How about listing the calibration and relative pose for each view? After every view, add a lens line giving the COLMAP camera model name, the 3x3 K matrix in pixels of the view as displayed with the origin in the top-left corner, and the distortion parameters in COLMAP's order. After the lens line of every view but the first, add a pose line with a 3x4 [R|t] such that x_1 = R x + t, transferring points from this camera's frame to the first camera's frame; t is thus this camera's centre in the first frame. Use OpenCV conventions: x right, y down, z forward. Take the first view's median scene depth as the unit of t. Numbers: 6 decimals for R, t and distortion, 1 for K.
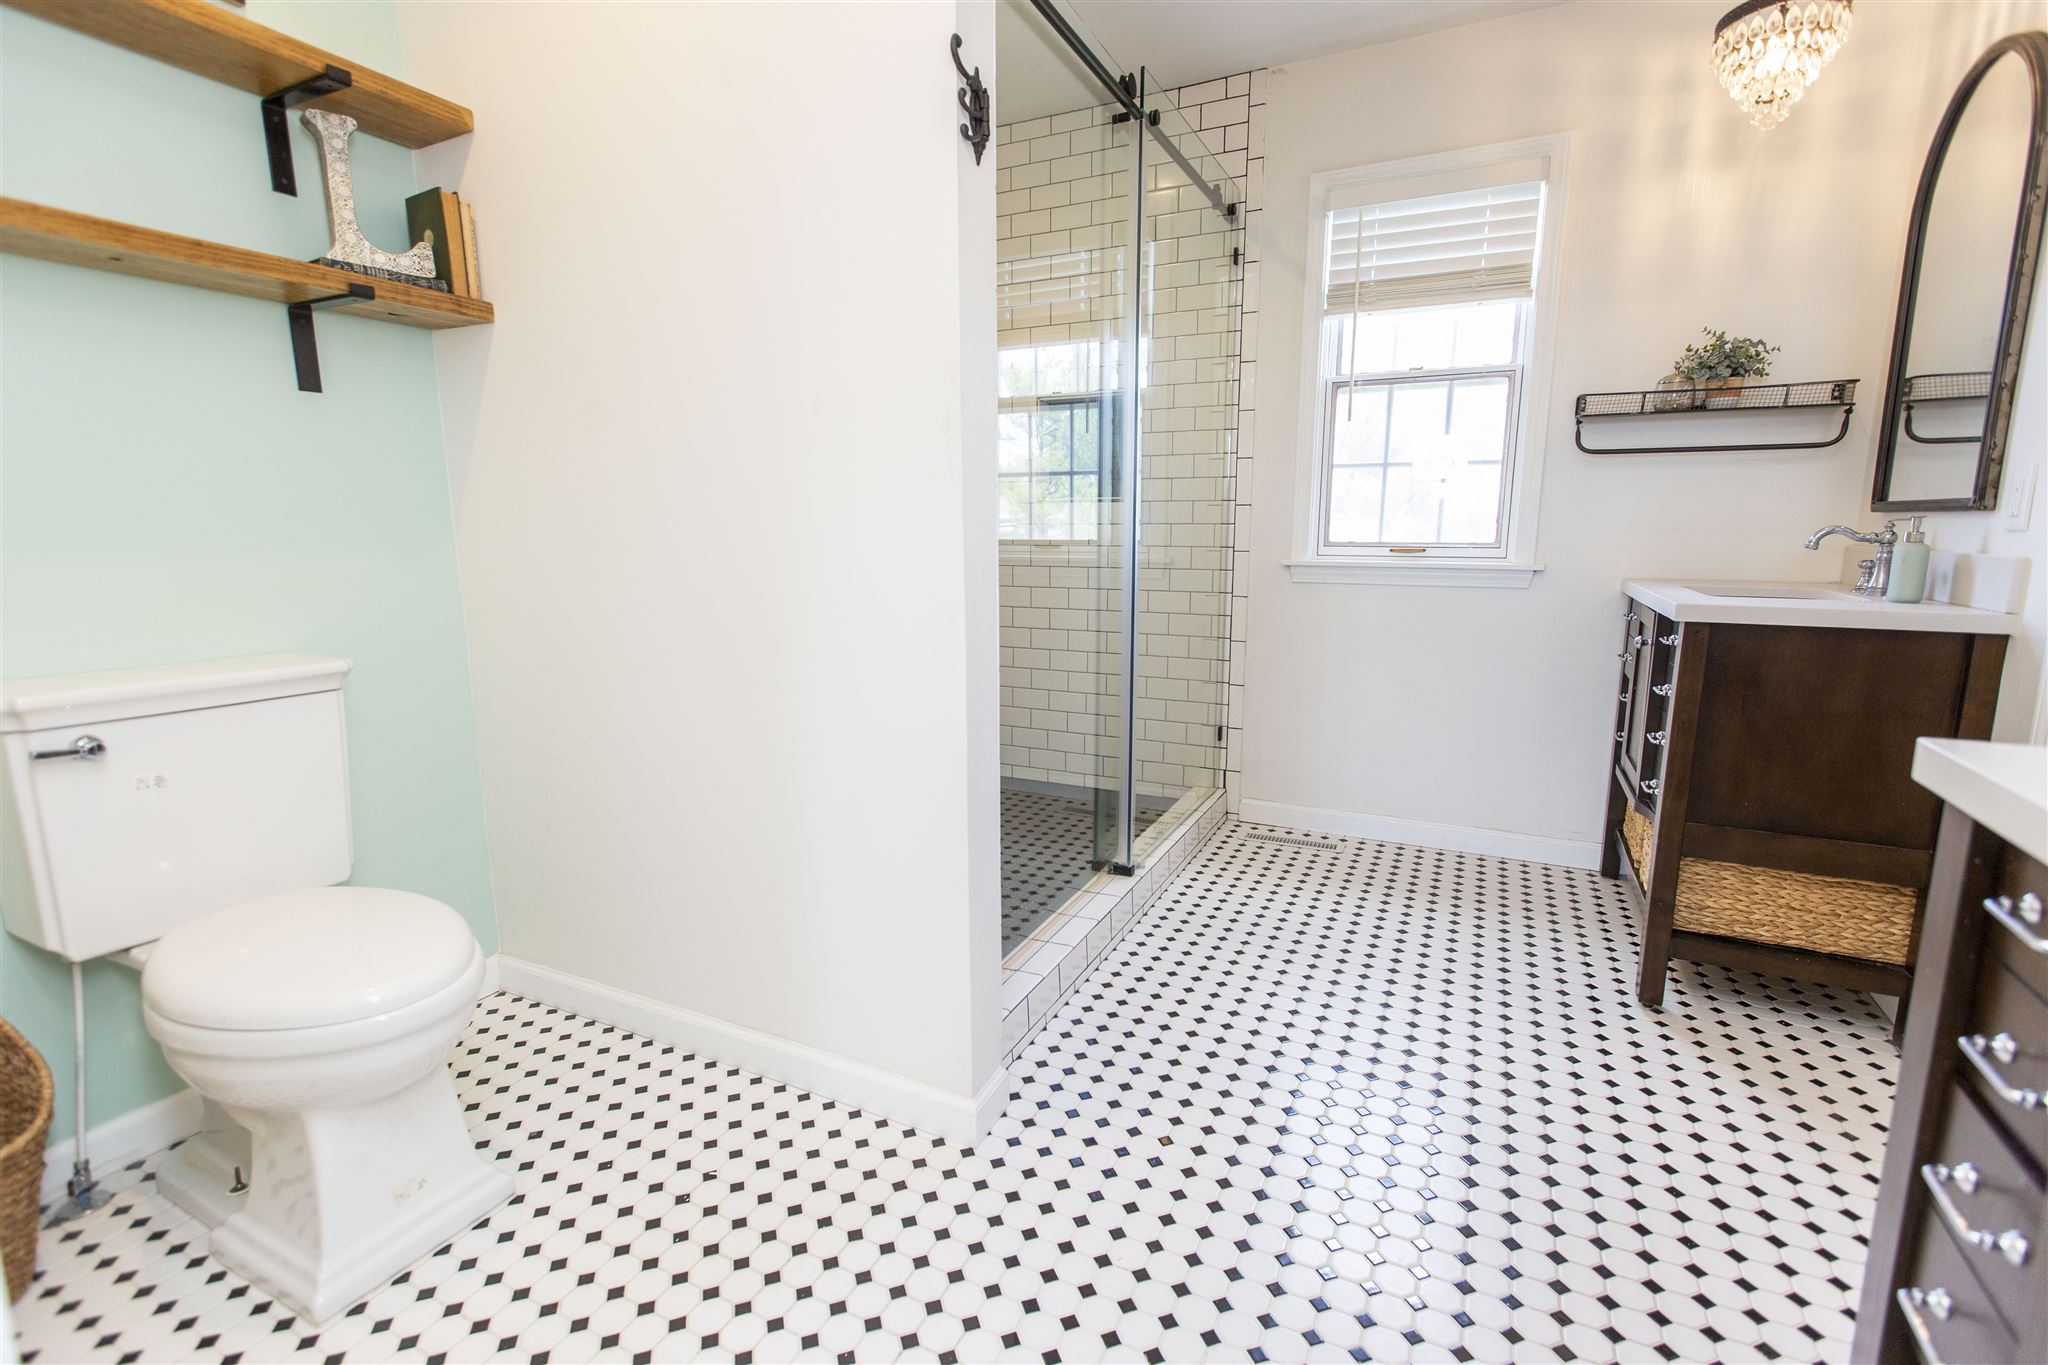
lens RADIAL K [[917.4, 0, 1012.9], [0, 917.4, 681.3], [0, 0, 1]] dist [0.001205, 0.000224]
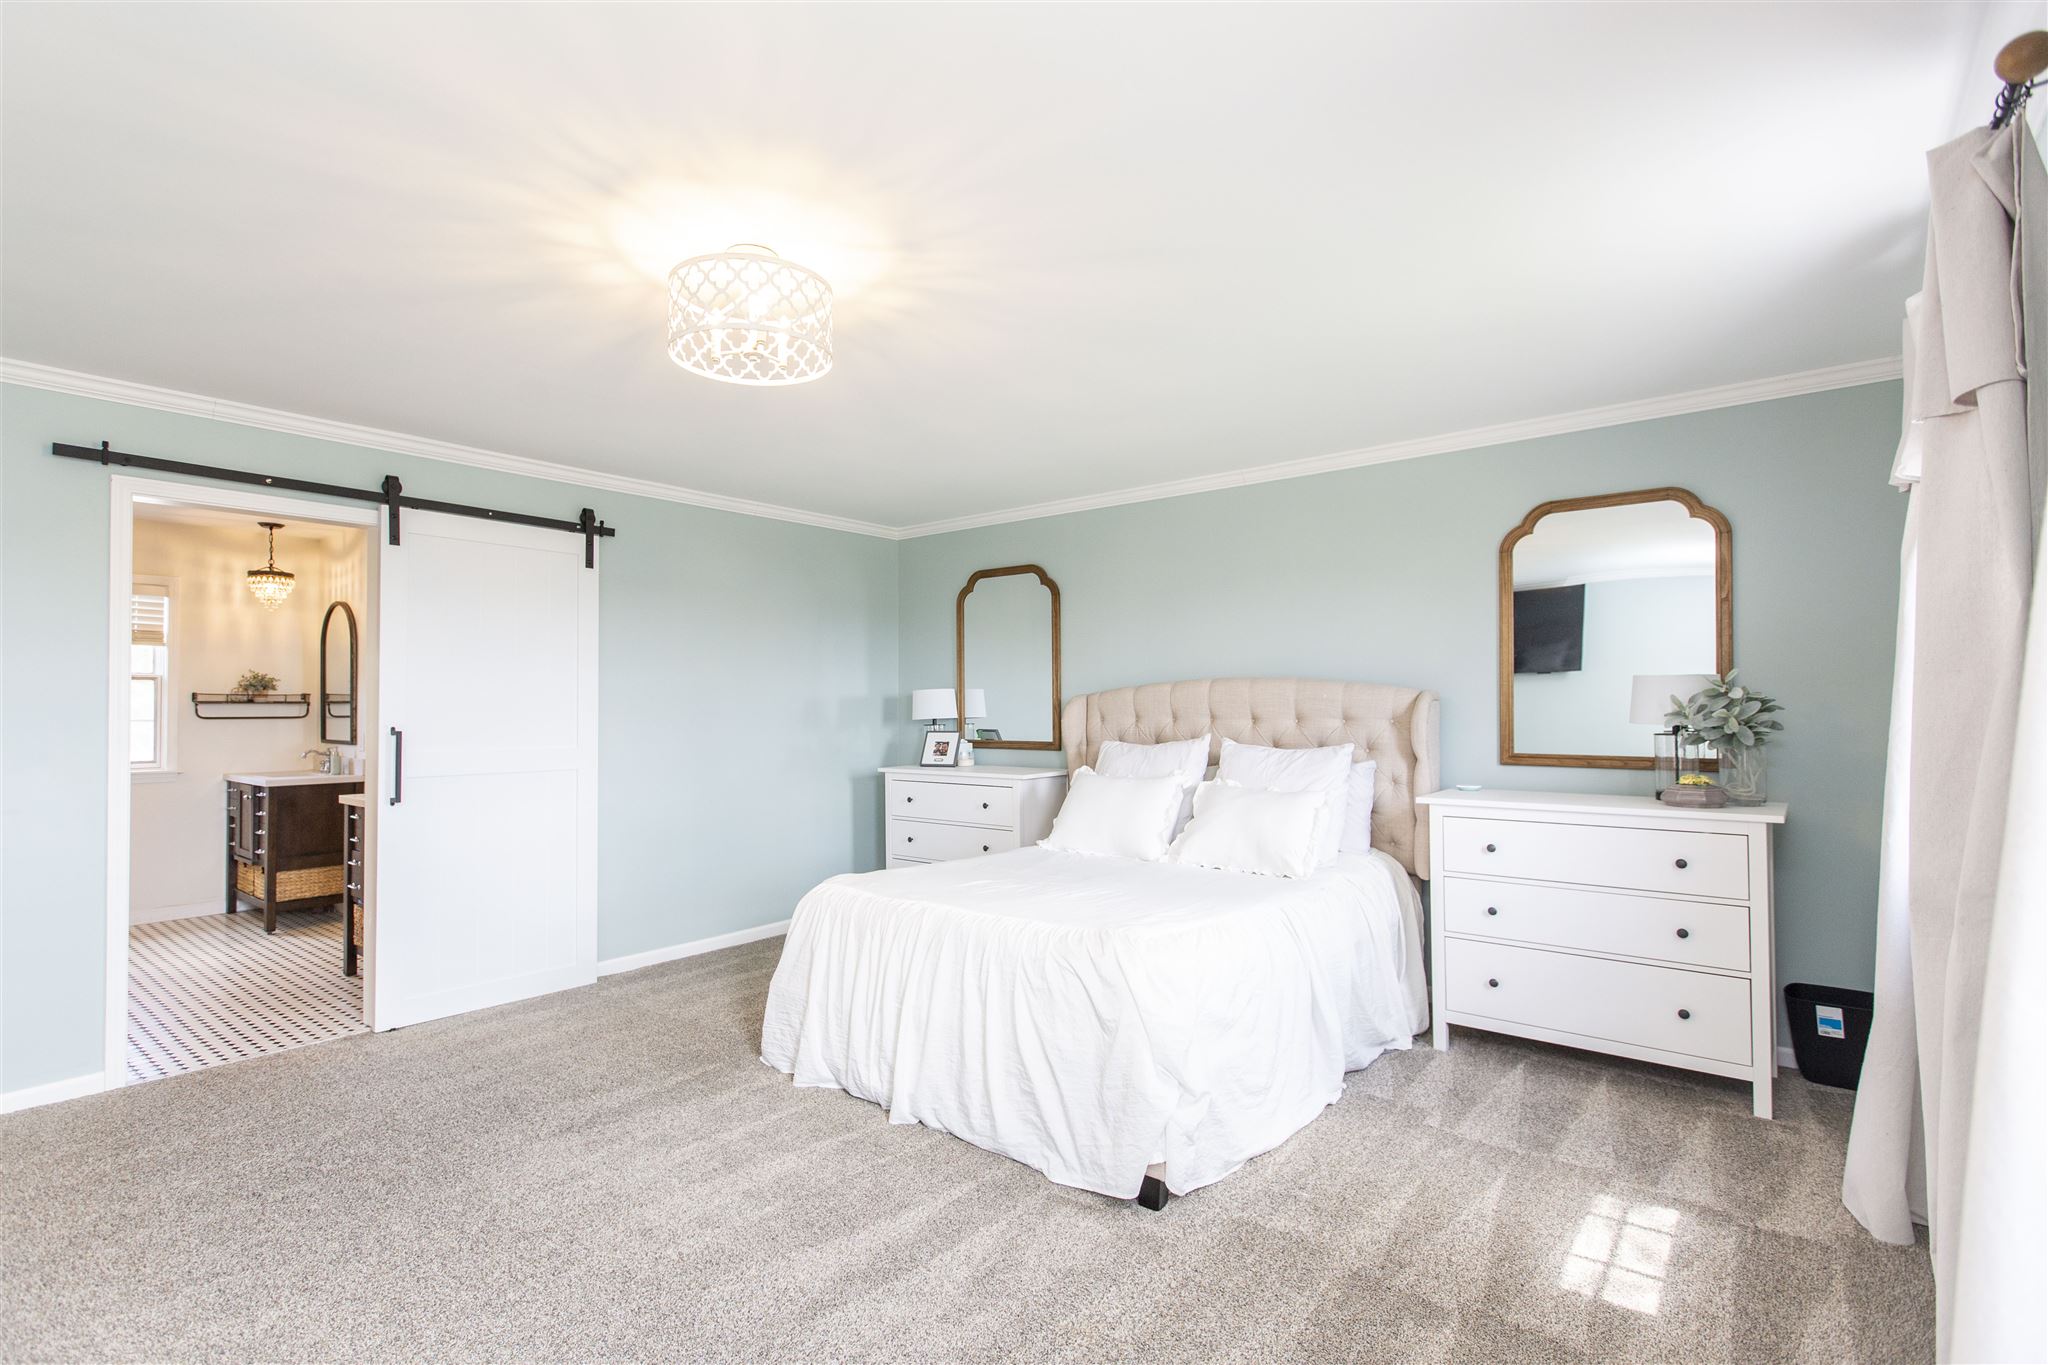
lens RADIAL K [[966.8, 0, 1015.2], [0, 966.8, 696.4], [0, 0, 1]] dist [-0.000515, -0.000177]
pose [[0.196228, 0.014995, 0.980444, -1.390734], [0.166417, 0.984868, -0.048370, 0.150363], [-0.966333, 0.172654, 0.190763, -1.471299]]
